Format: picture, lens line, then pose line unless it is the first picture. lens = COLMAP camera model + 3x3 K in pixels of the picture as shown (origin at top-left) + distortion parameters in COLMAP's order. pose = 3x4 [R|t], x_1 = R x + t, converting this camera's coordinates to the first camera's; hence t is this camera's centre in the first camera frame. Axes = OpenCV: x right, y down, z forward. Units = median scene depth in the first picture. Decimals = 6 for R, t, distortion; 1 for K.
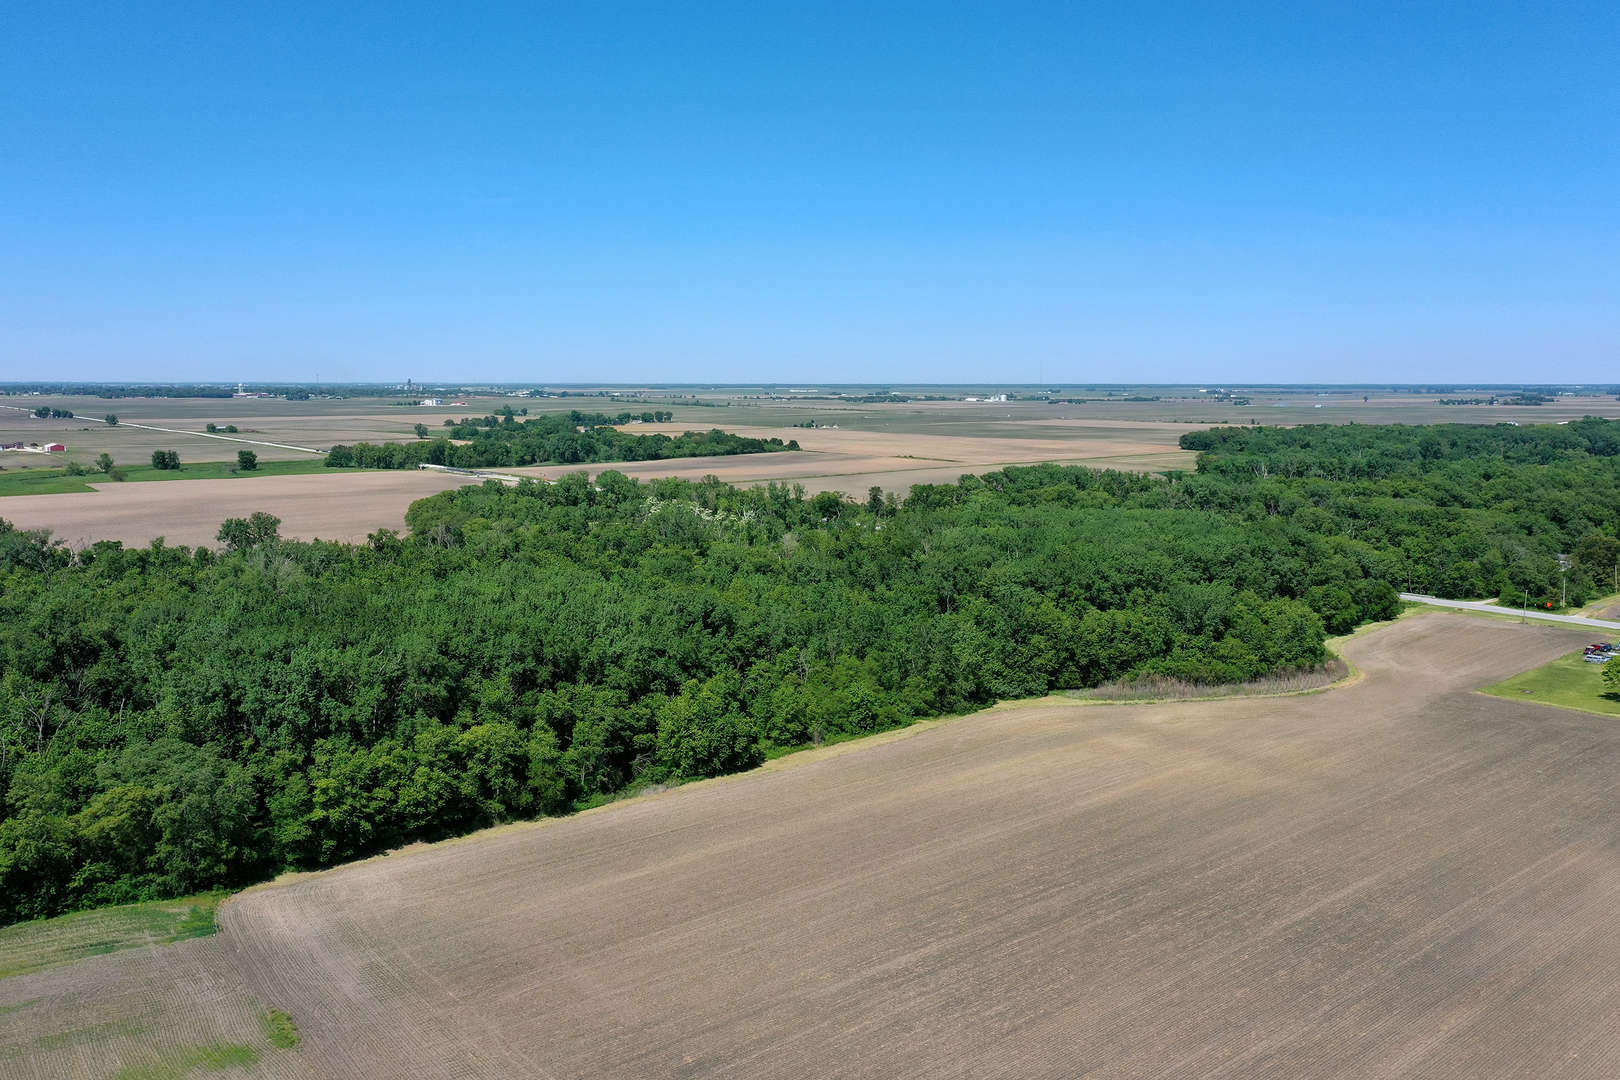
lens RADIAL K [[1282.9, 0, 812.0], [0, 1282.9, 541.4], [0, 0, 1]] dist [-0.000960, 0.004276]
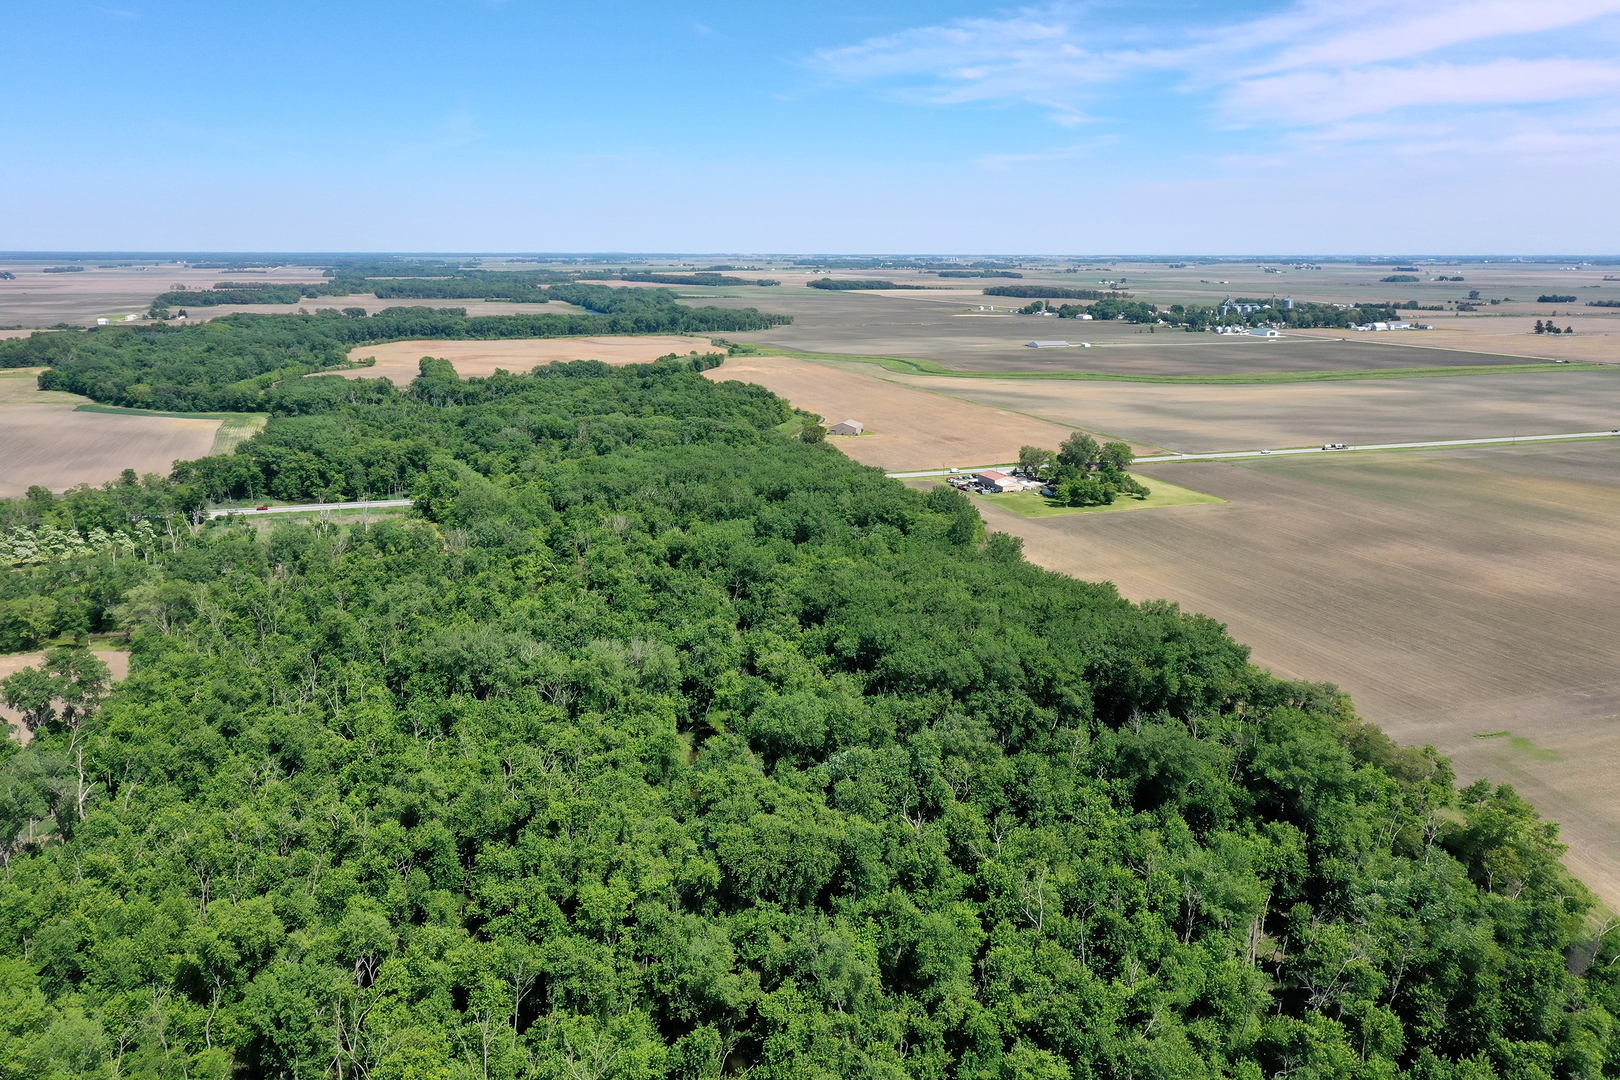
lens RADIAL K [[1282.9, 0, 812.0], [0, 1282.9, 541.4], [0, 0, 1]] dist [-0.000960, 0.004276]
pose [[0.340367, -0.207141, 0.917193, -1.473474], [0.111632, 0.977437, 0.179321, -0.246931], [-0.933643, 0.041353, 0.355811, 0.700071]]
